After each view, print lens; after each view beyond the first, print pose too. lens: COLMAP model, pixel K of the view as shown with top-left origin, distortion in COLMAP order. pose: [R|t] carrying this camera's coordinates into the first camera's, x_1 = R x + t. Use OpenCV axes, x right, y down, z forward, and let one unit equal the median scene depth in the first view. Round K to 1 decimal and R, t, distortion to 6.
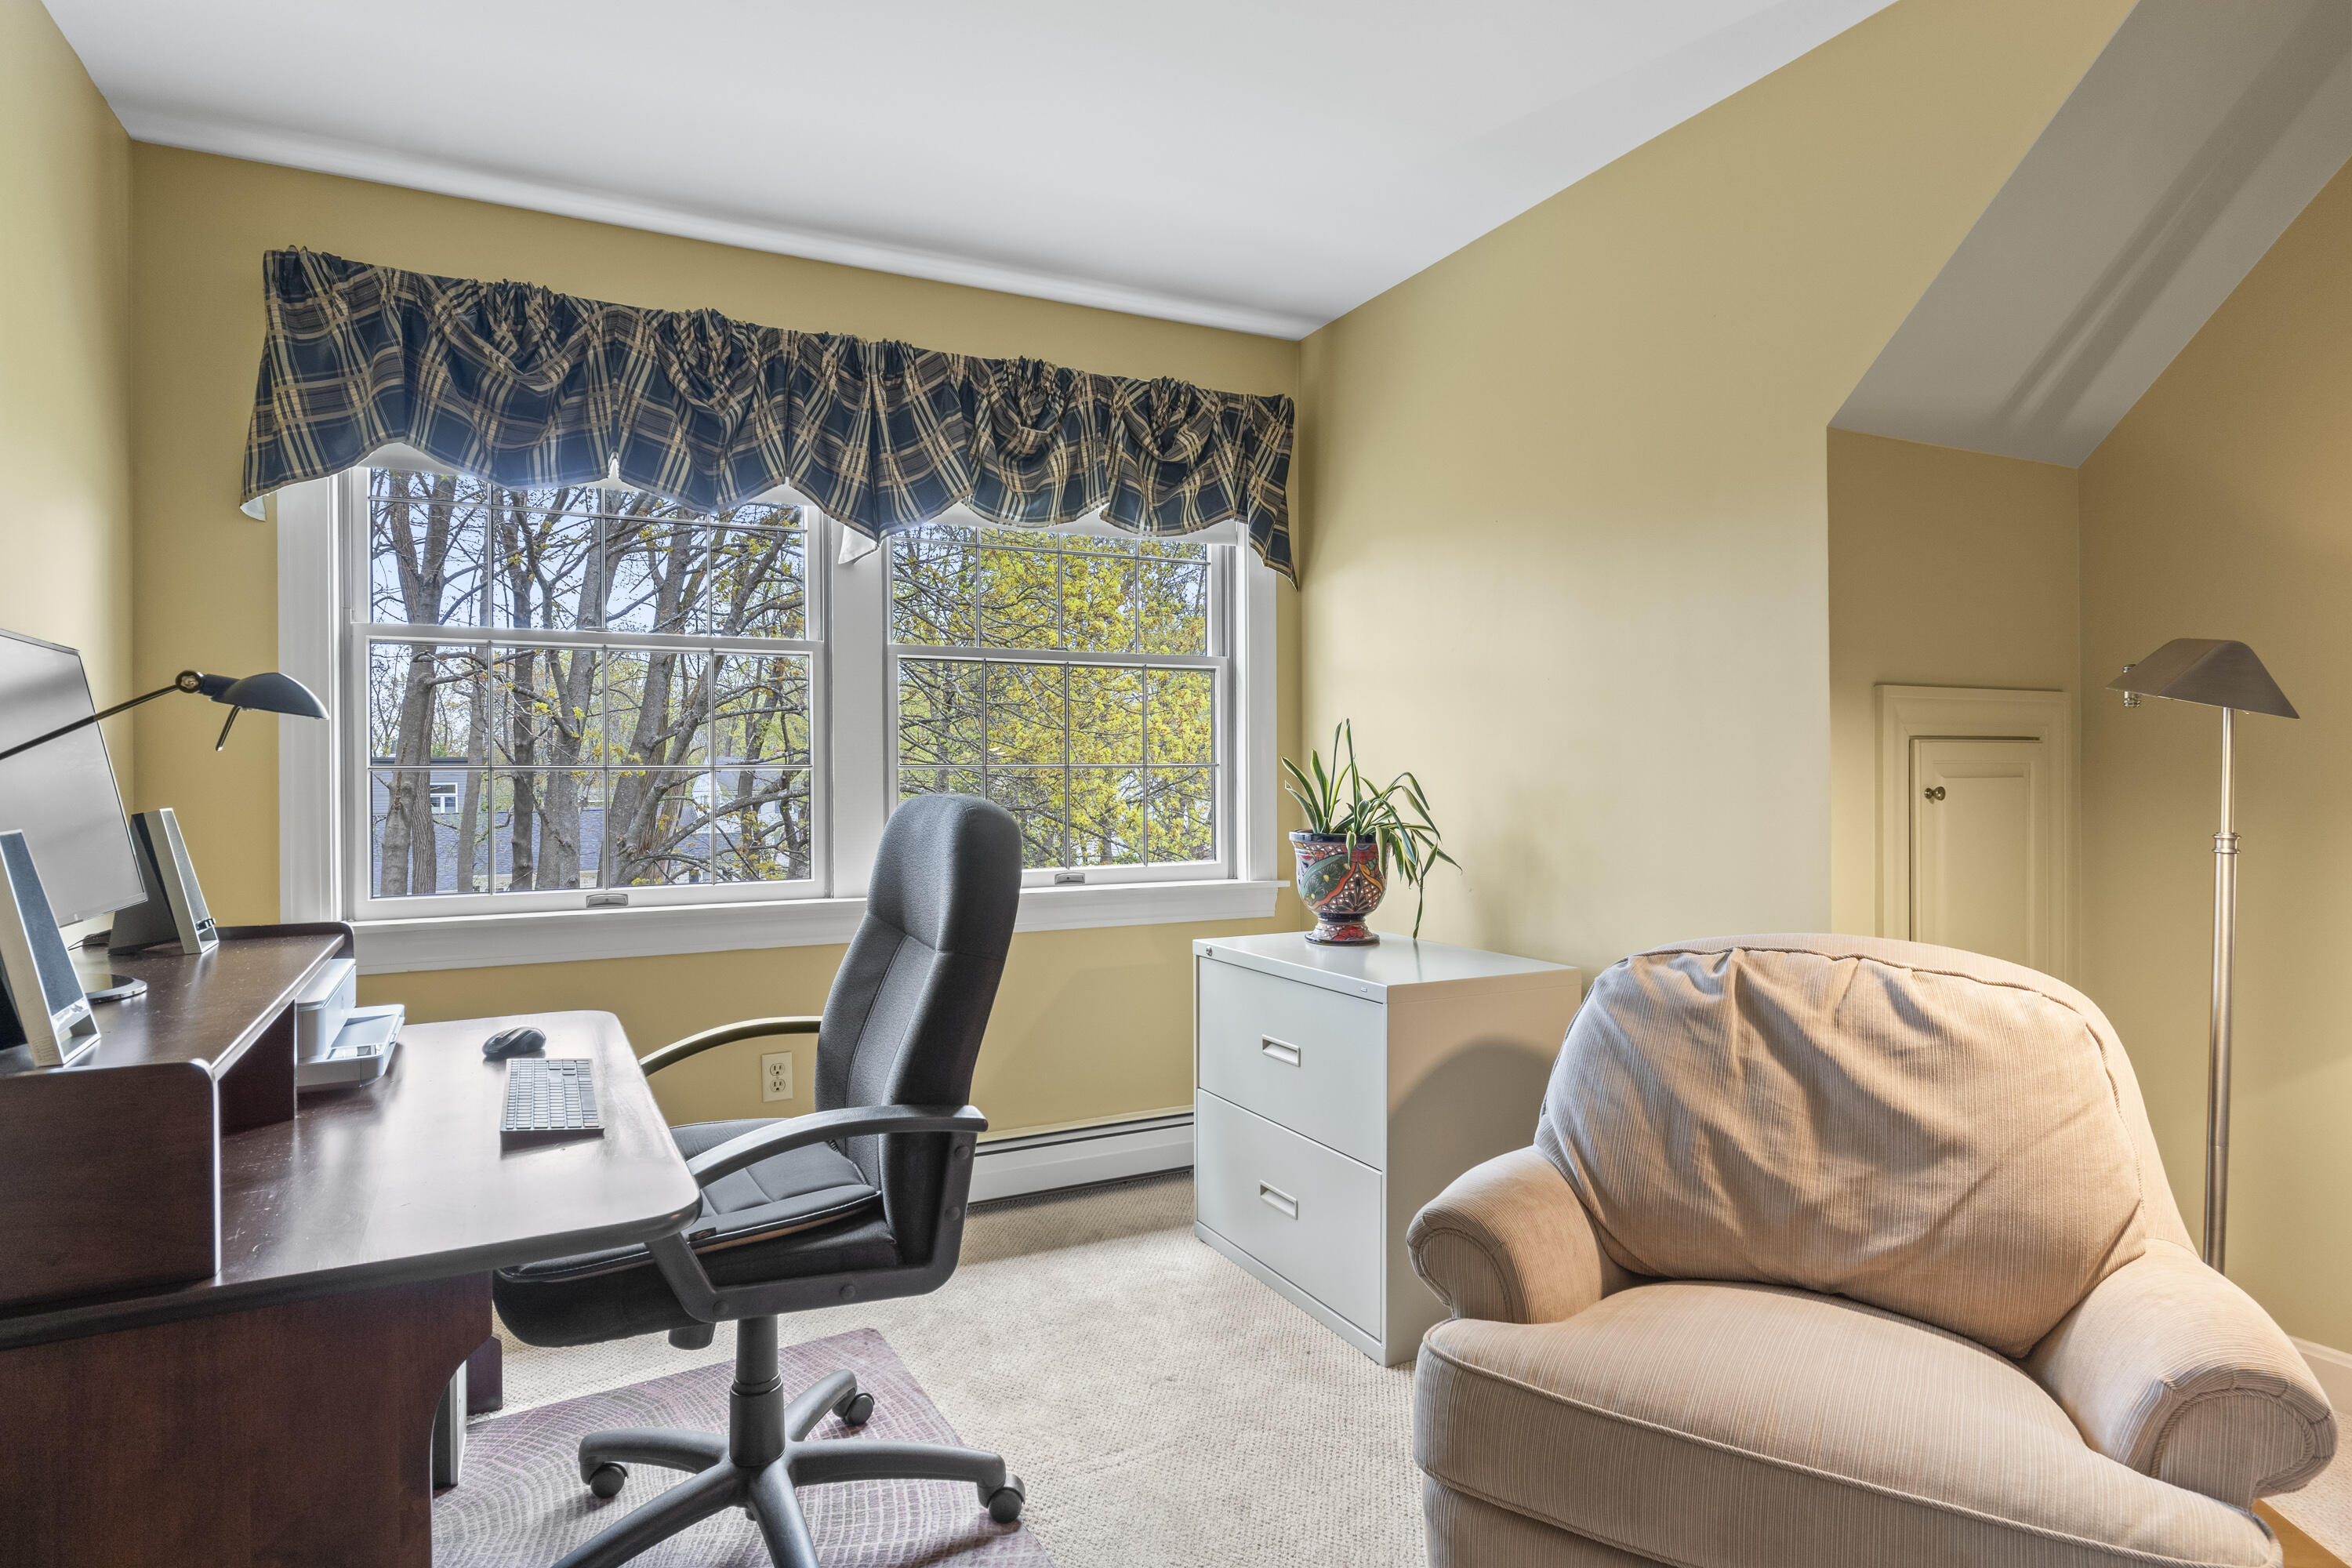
lens RADIAL K [[1255.5, 0, 1170.9], [0, 1255.5, 773.5], [0, 0, 1]] dist [-0.002962, -0.001502]
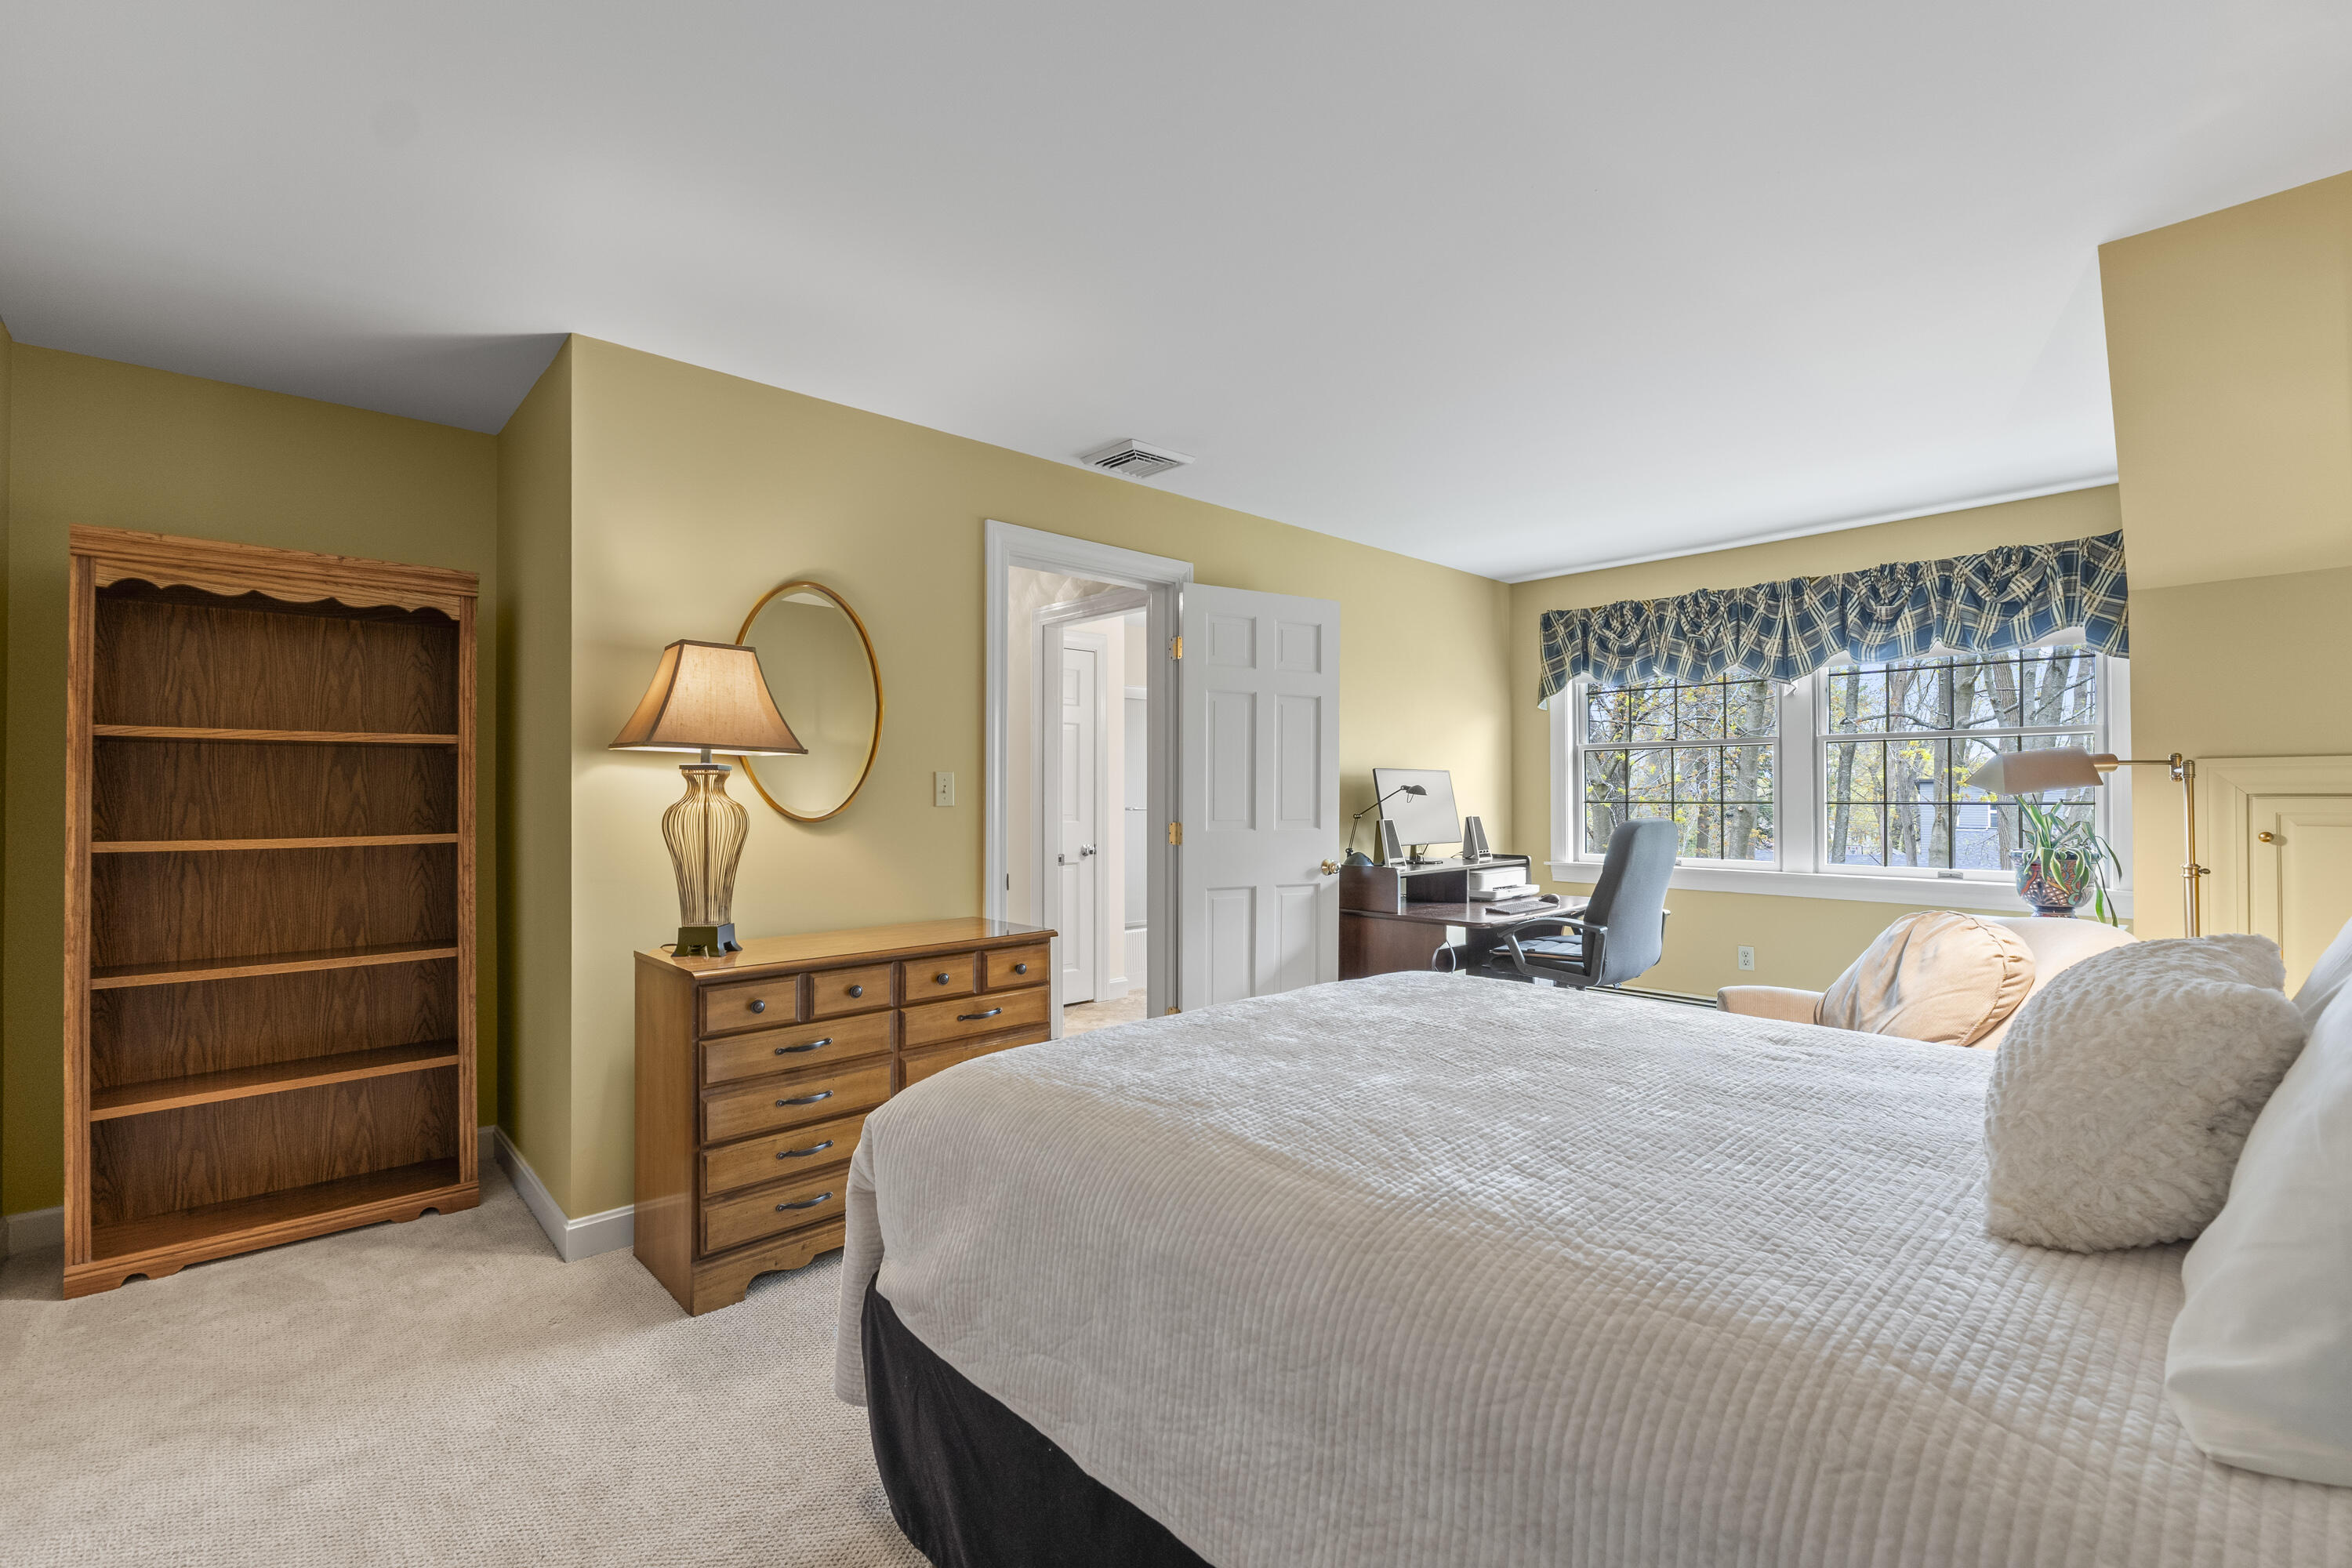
lens RADIAL K [[1022.1, 0, 1176.0], [0, 1022.1, 784.0], [0, 0, 1]] dist [-0.001454, -0.000327]
pose [[0.274132, -0.005181, -0.961678, 1.052806], [-0.000969, 0.999983, -0.005663, -0.026415], [0.961692, 0.002485, 0.274122, -0.335146]]
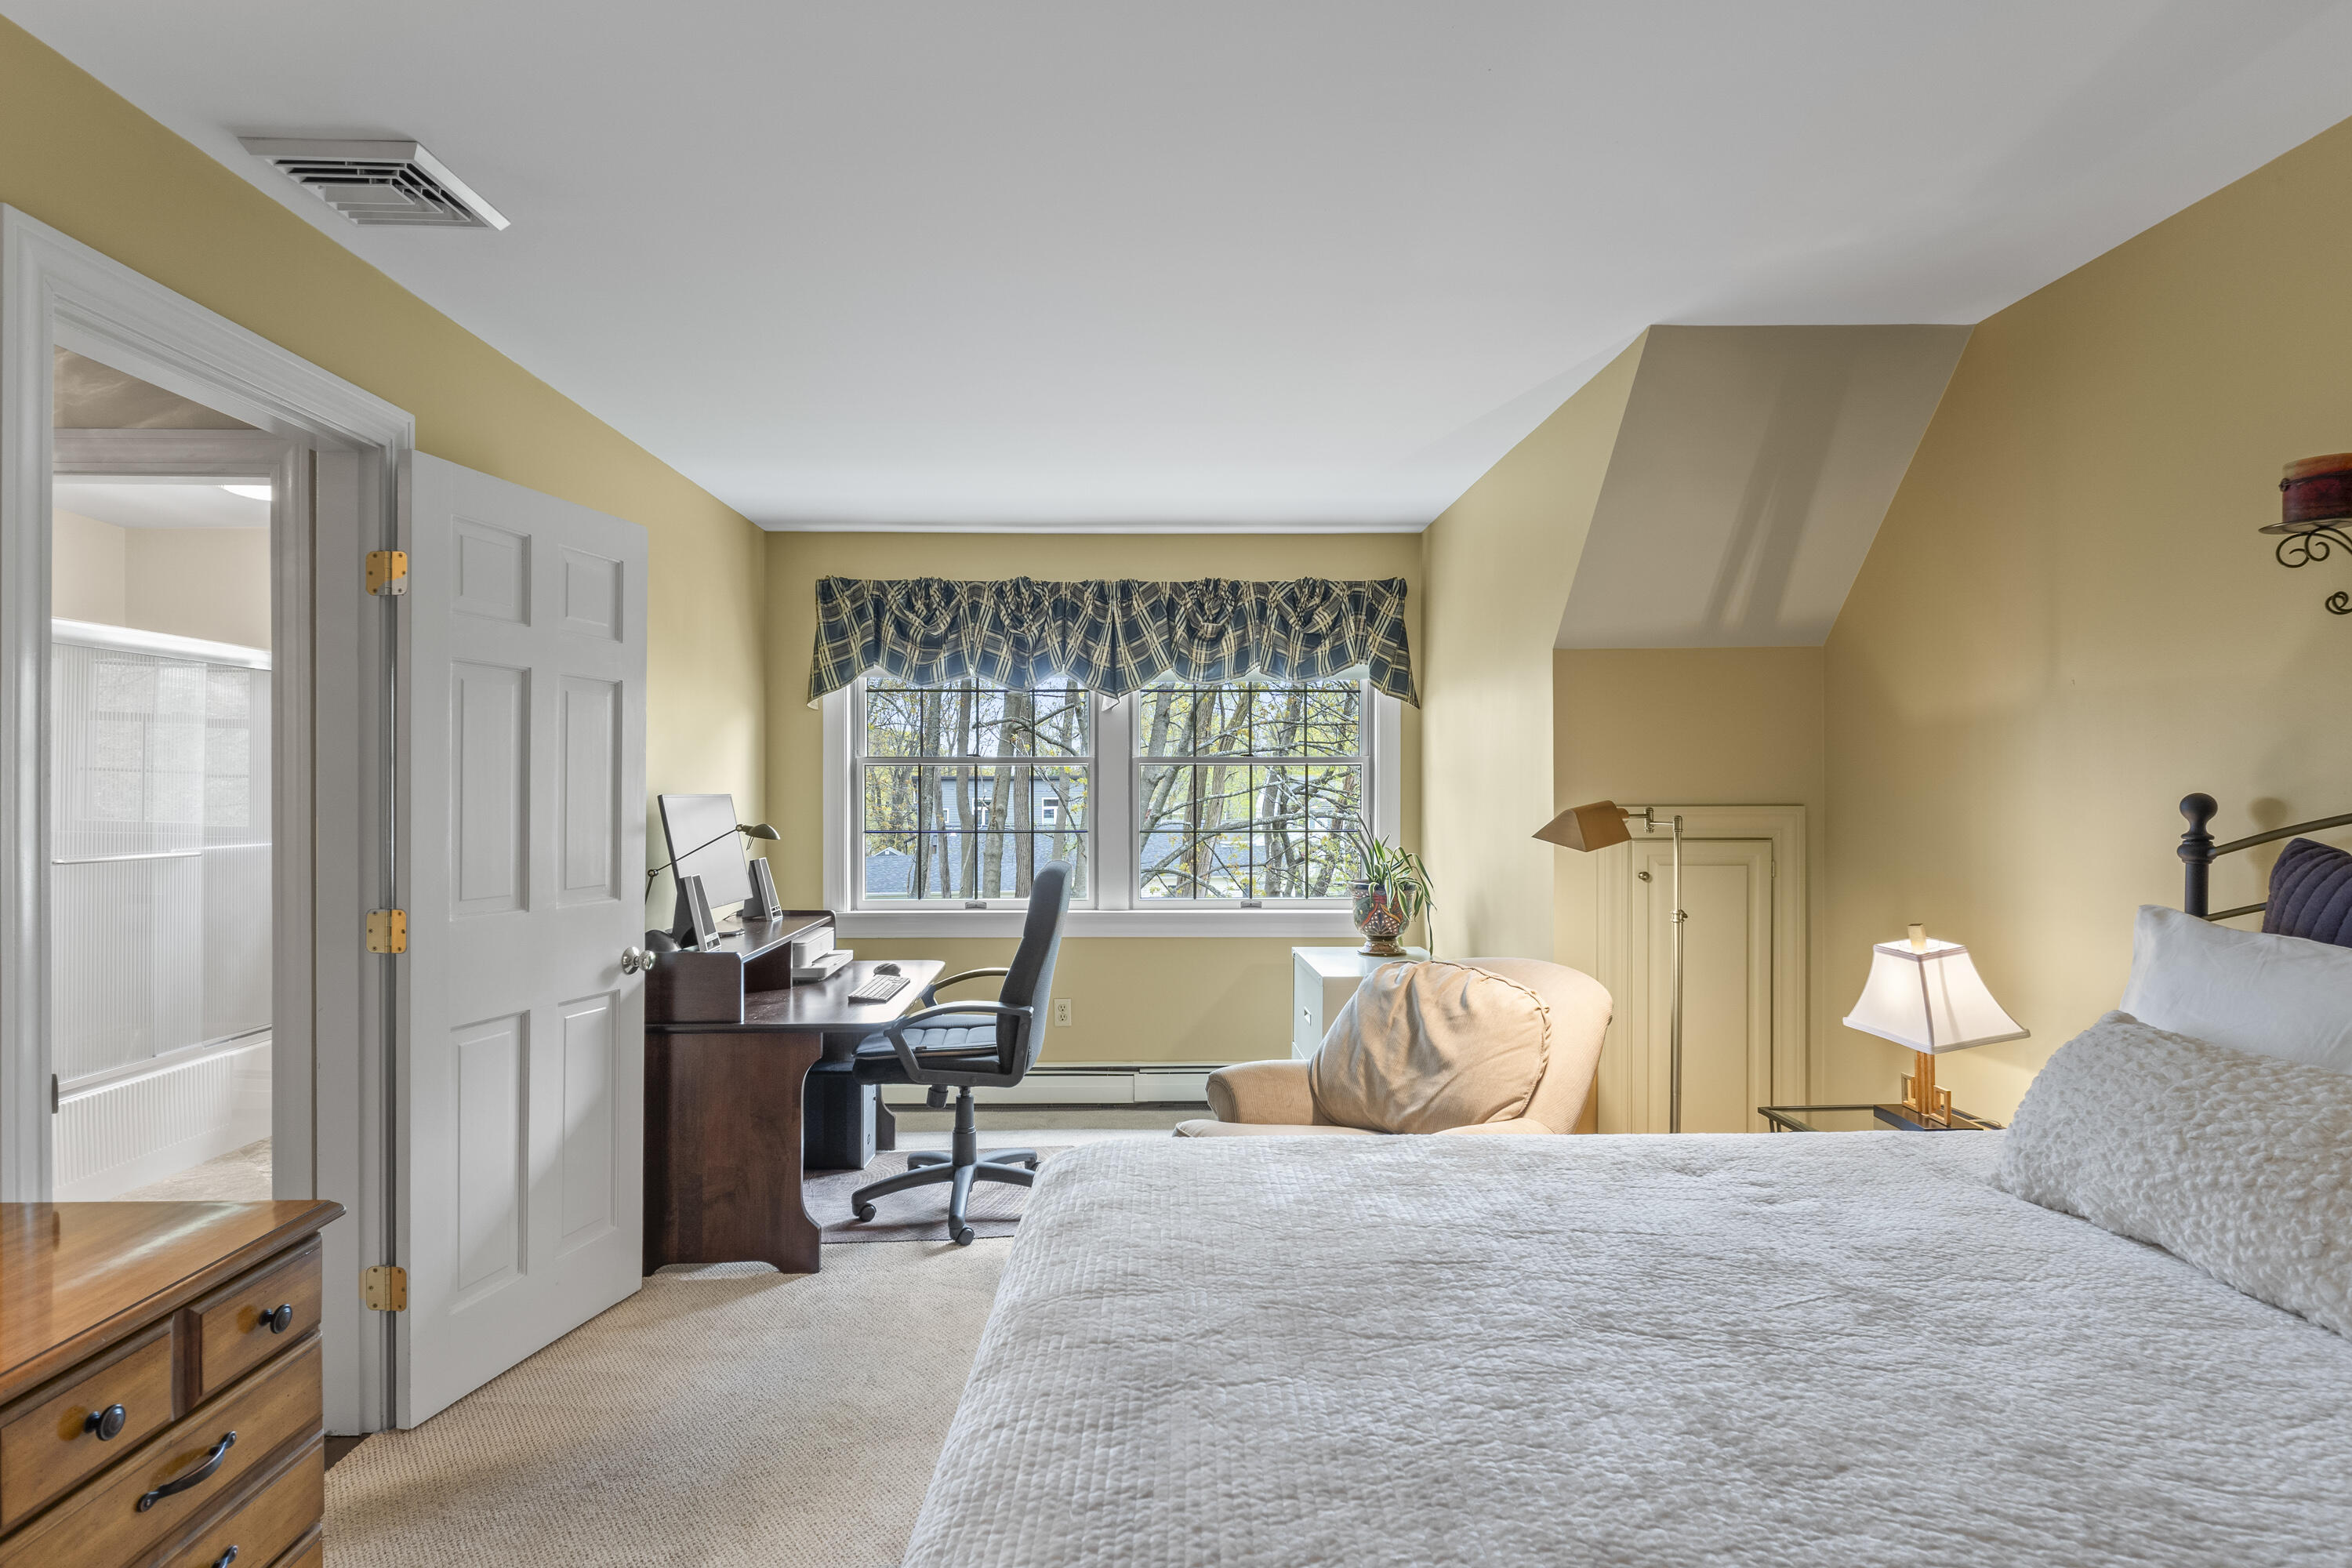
lens RADIAL K [[1254.9, 0, 1164.4], [0, 1254.9, 793.2], [0, 0, 1]] dist [-0.002377, -0.001621]
pose [[0.900820, 0.006510, -0.434144, 0.585523], [-0.004787, 0.999976, 0.005062, -0.071691], [0.434166, -0.002482, 0.900829, -0.515435]]
